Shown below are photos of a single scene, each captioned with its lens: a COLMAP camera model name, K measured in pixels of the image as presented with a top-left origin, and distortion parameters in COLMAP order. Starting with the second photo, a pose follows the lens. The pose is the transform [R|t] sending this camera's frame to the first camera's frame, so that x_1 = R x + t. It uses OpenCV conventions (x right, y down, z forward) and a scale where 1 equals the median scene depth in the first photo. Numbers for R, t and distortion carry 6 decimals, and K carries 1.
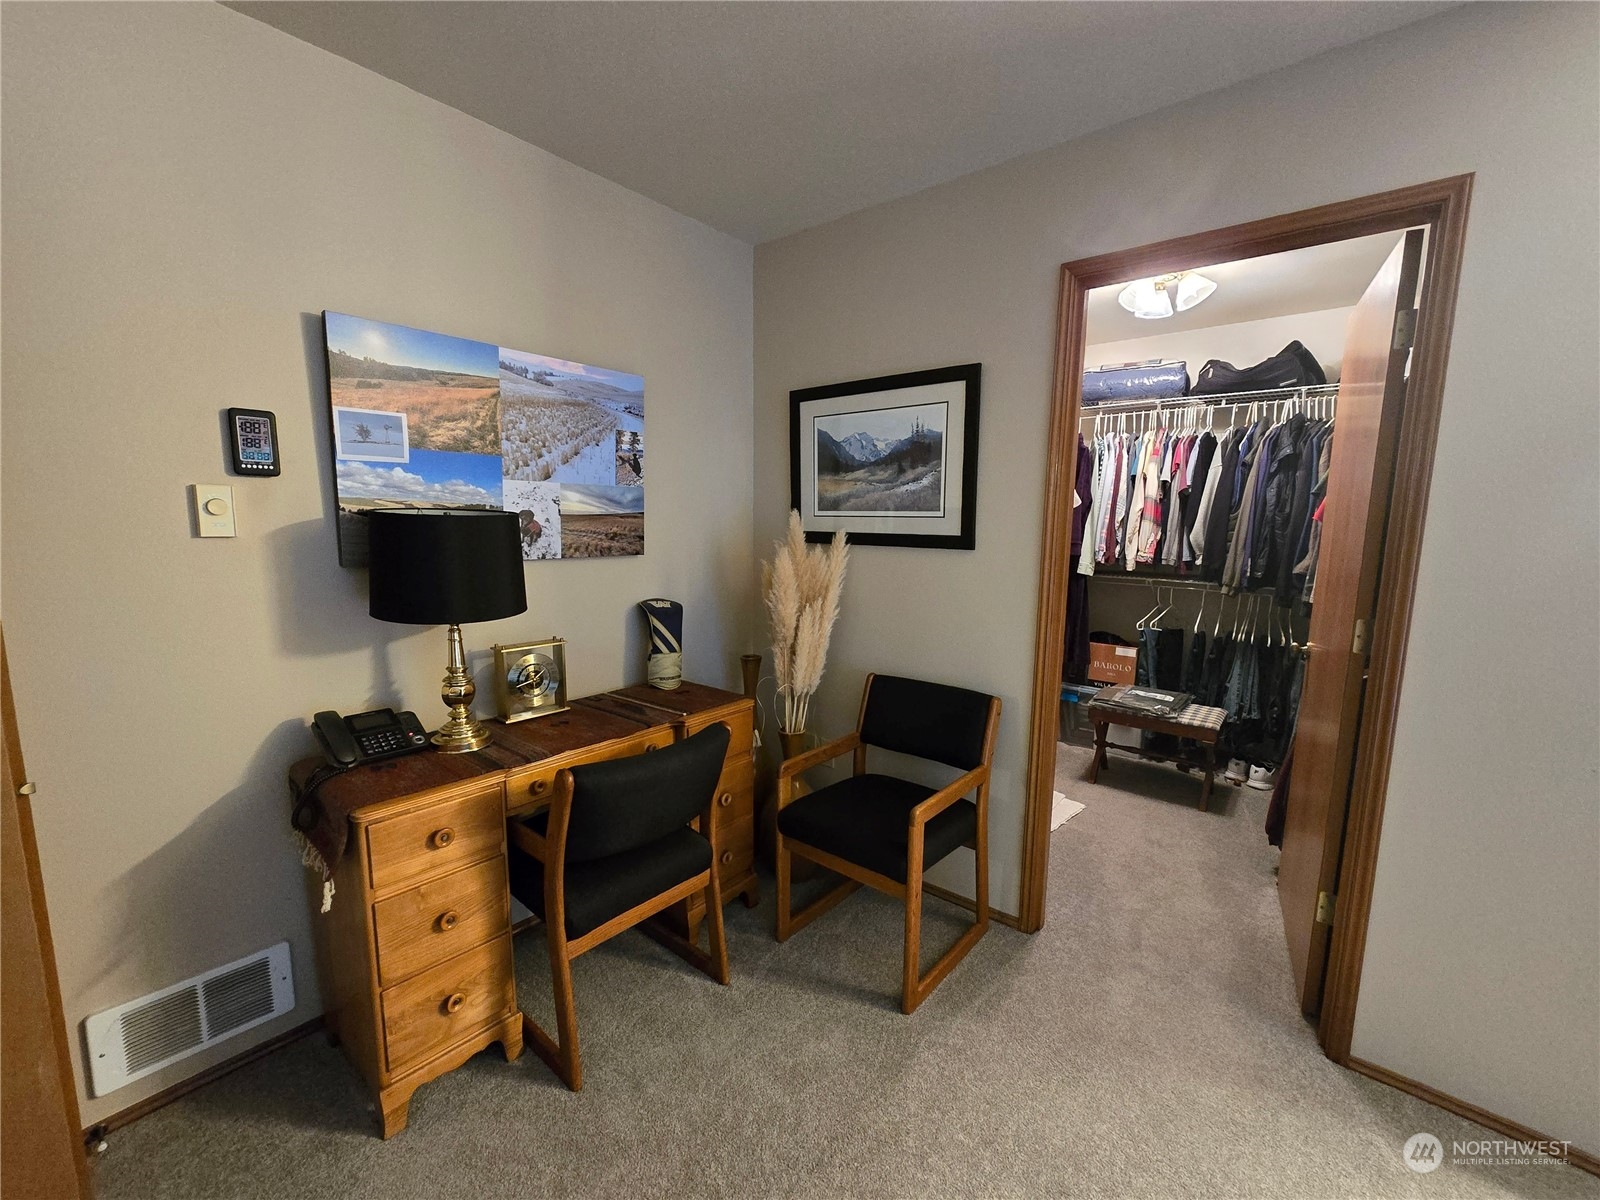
lens RADIAL K [[658.0, 0, 809.9], [0, 658.0, 613.6], [0, 0, 1]] dist [-0.000206, 0.001261]
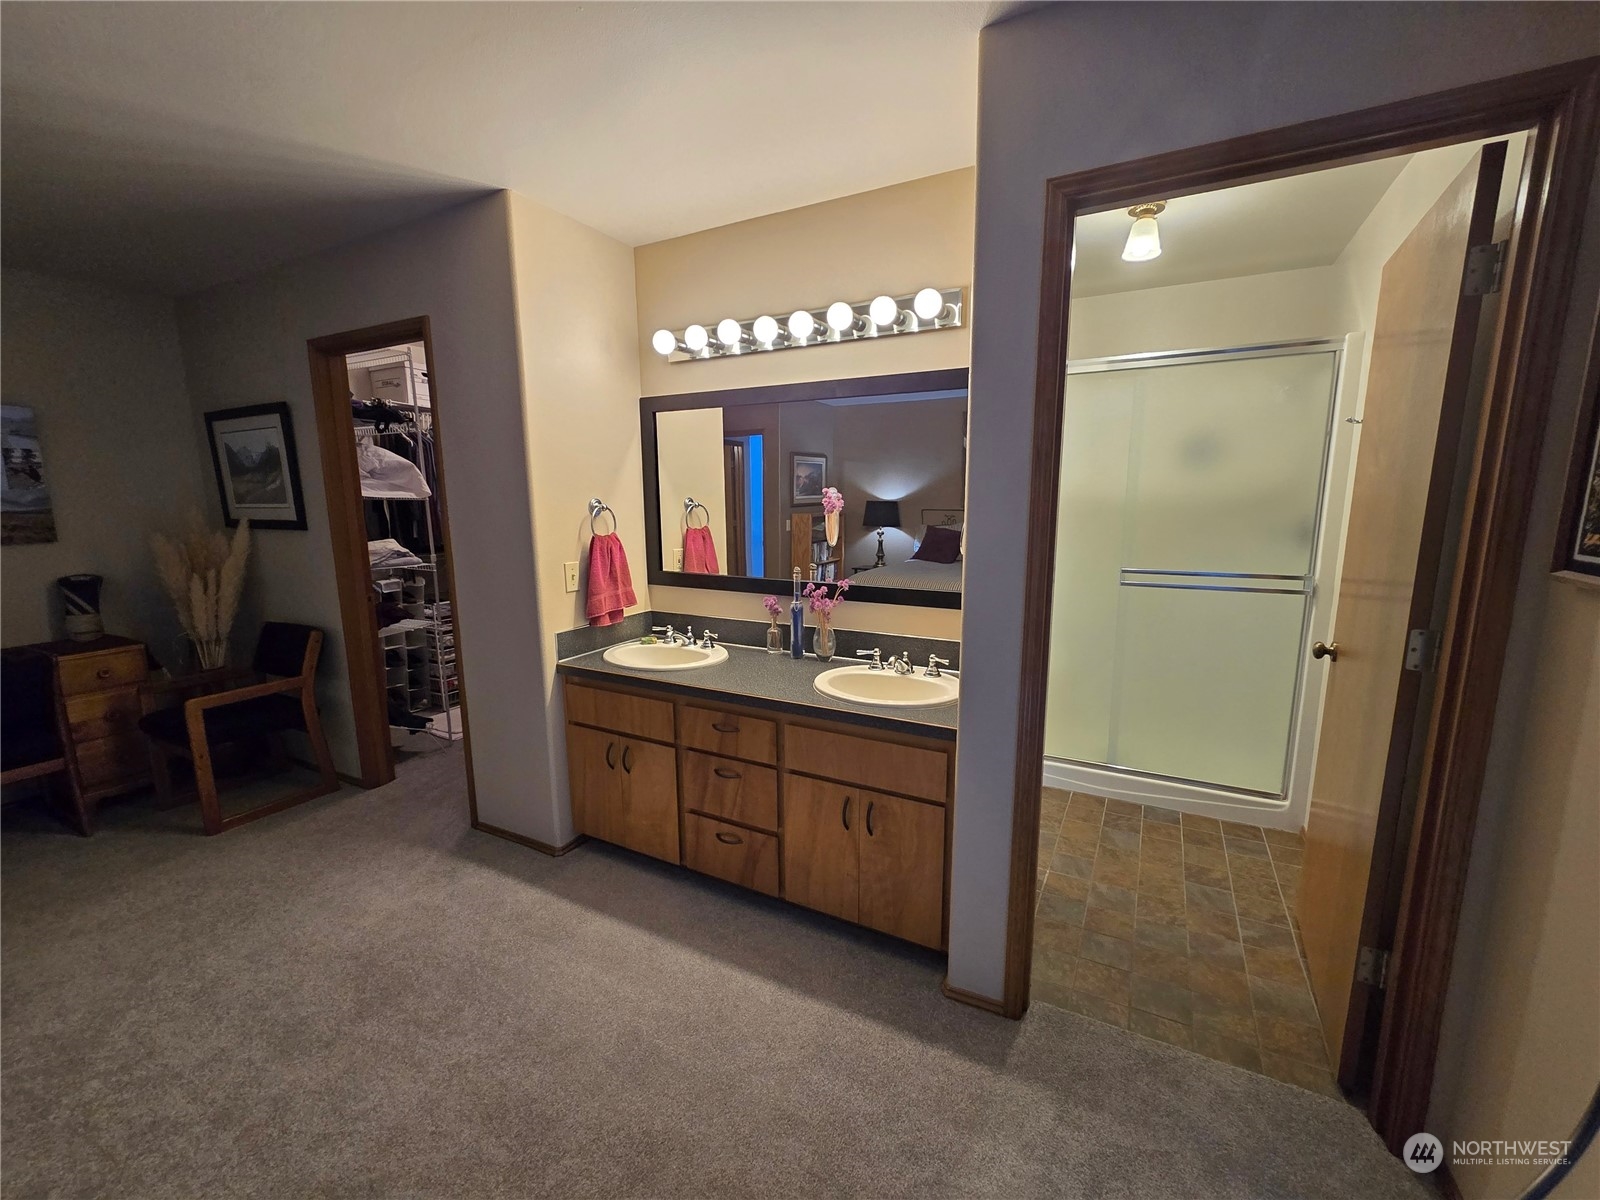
lens RADIAL K [[658.0, 0, 798.2], [0, 658.0, 608.5], [0, 0, 1]] dist [-0.000206, 0.001261]
pose [[0.980809, -0.054820, 0.187105, 1.070155], [0.049708, 0.998254, 0.031910, 0.086136], [-0.188528, -0.021997, 0.981821, -0.653809]]
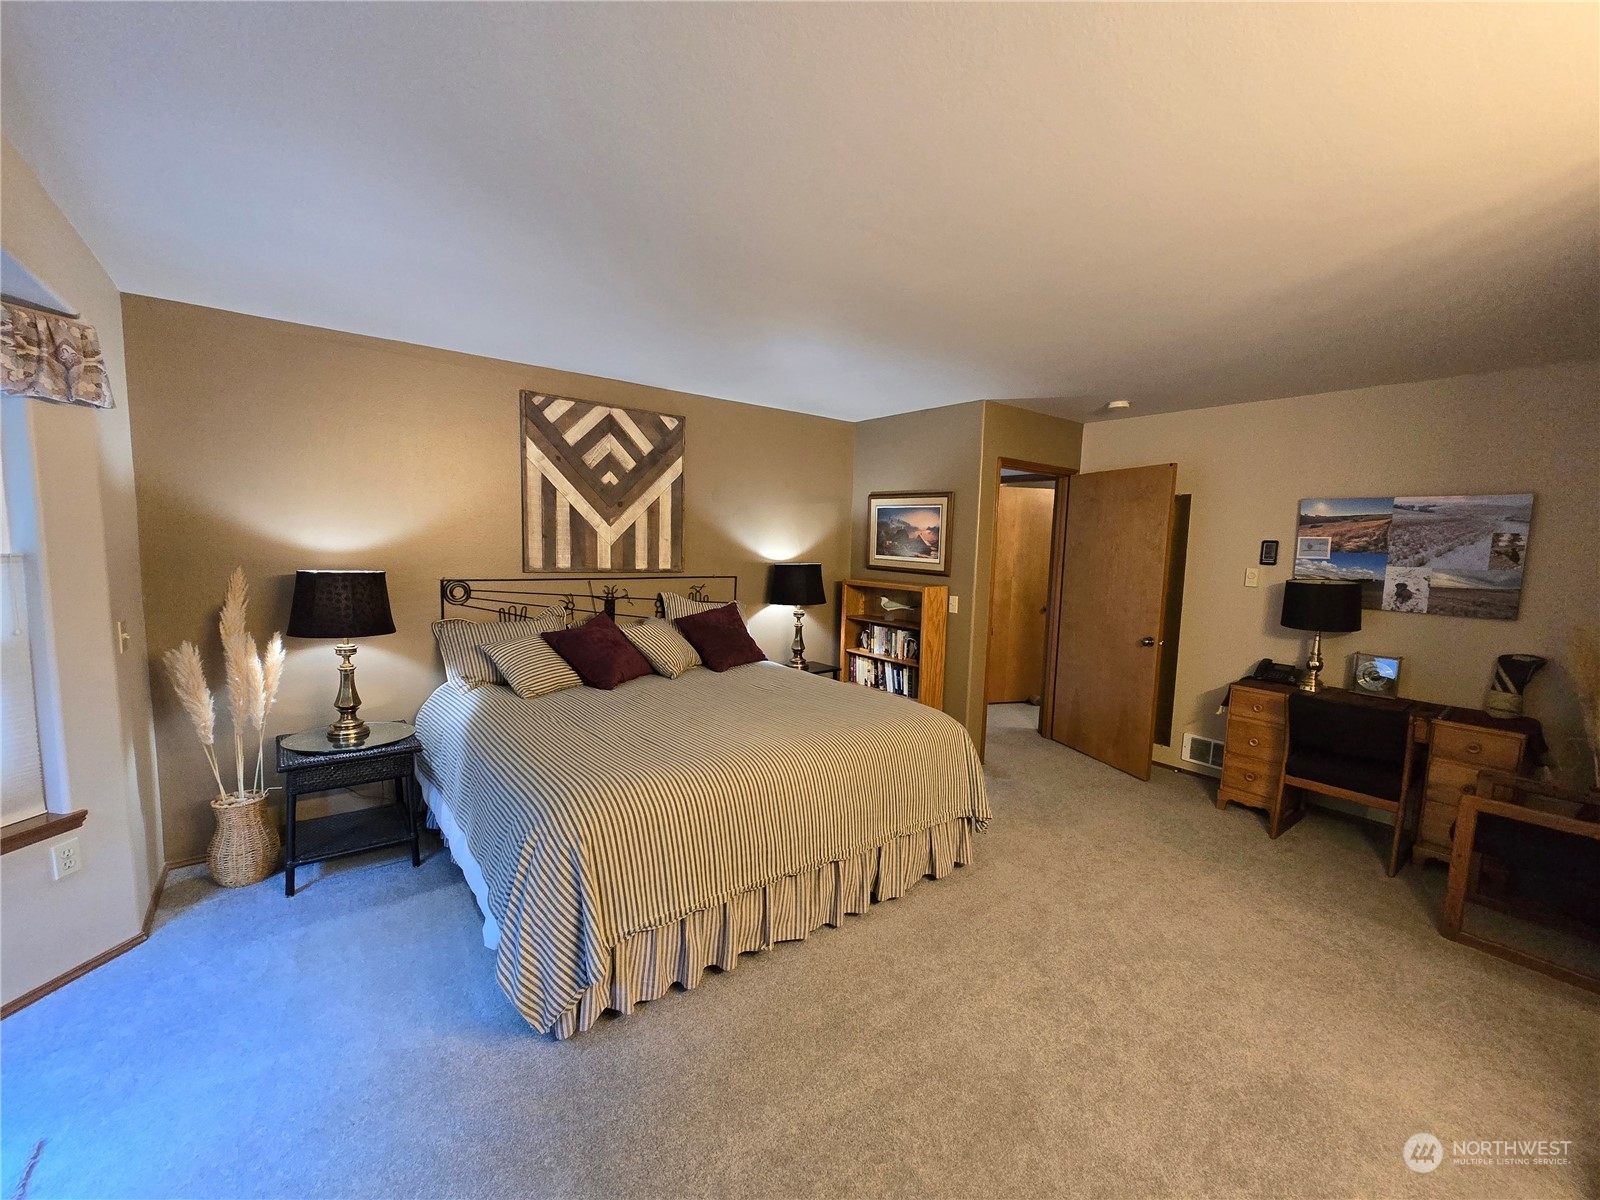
lens RADIAL K [[658.0, 0, 808.1], [0, 658.0, 605.1], [0, 0, 1]] dist [-0.000206, 0.001261]
pose [[-0.204026, 0.079114, -0.975763, 1.552322], [-0.173691, 0.977991, 0.115612, -0.026075], [0.963434, 0.193069, -0.185794, -0.187277]]
